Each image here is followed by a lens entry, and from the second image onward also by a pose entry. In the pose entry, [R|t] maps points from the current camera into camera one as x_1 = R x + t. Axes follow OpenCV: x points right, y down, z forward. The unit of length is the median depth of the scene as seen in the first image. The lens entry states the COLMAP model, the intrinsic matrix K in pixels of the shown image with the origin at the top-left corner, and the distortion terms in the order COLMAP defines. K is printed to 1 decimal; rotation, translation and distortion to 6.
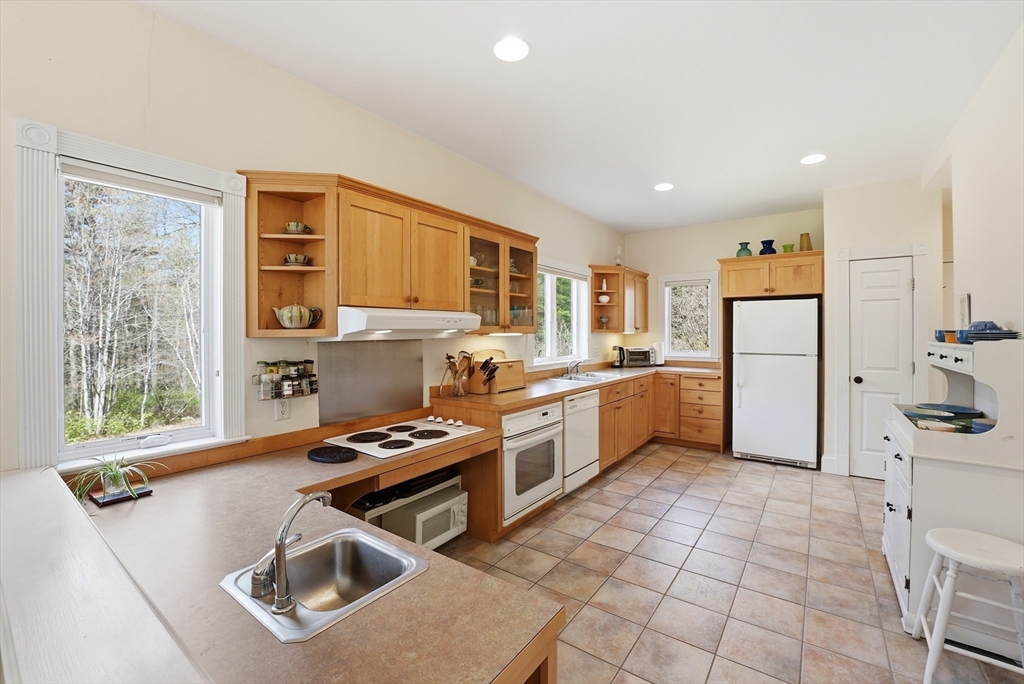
lens RADIAL K [[423.3, 0, 517.7], [0, 423.3, 334.9], [0, 0, 1]] dist [-0.023738, -0.000006]
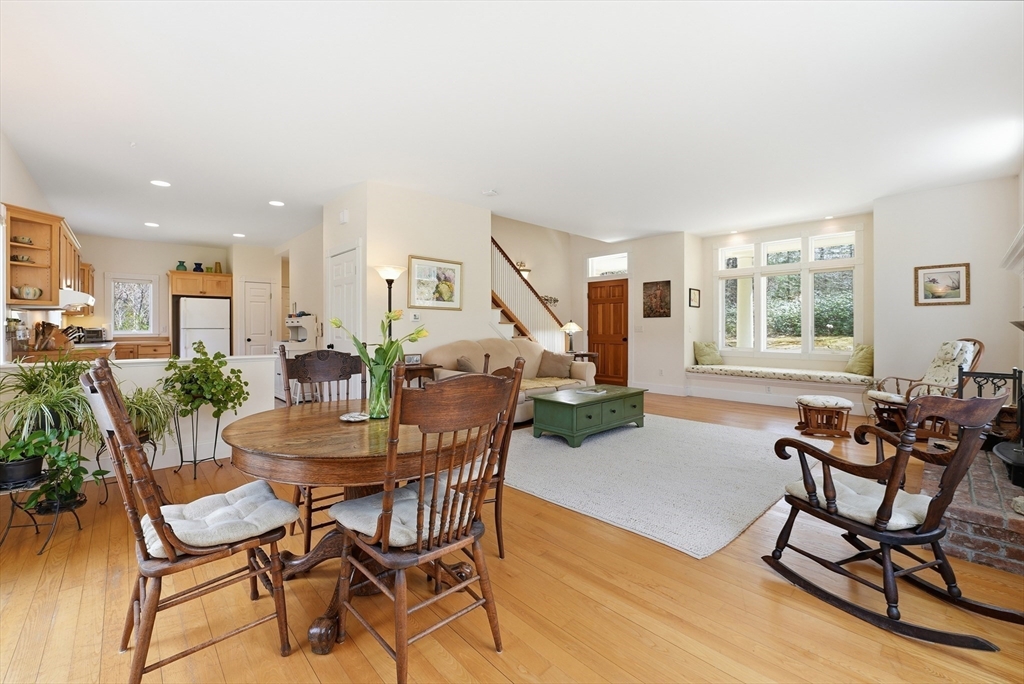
lens RADIAL K [[423.3, 0, 511.9], [0, 423.3, 333.3], [0, 0, 1]] dist [-0.023738, -0.000006]
pose [[0.194806, -0.011697, 0.980772, -1.704177], [0.010600, 0.999896, 0.009819, 0.119954], [-0.980784, 0.008484, 0.194910, -1.208300]]
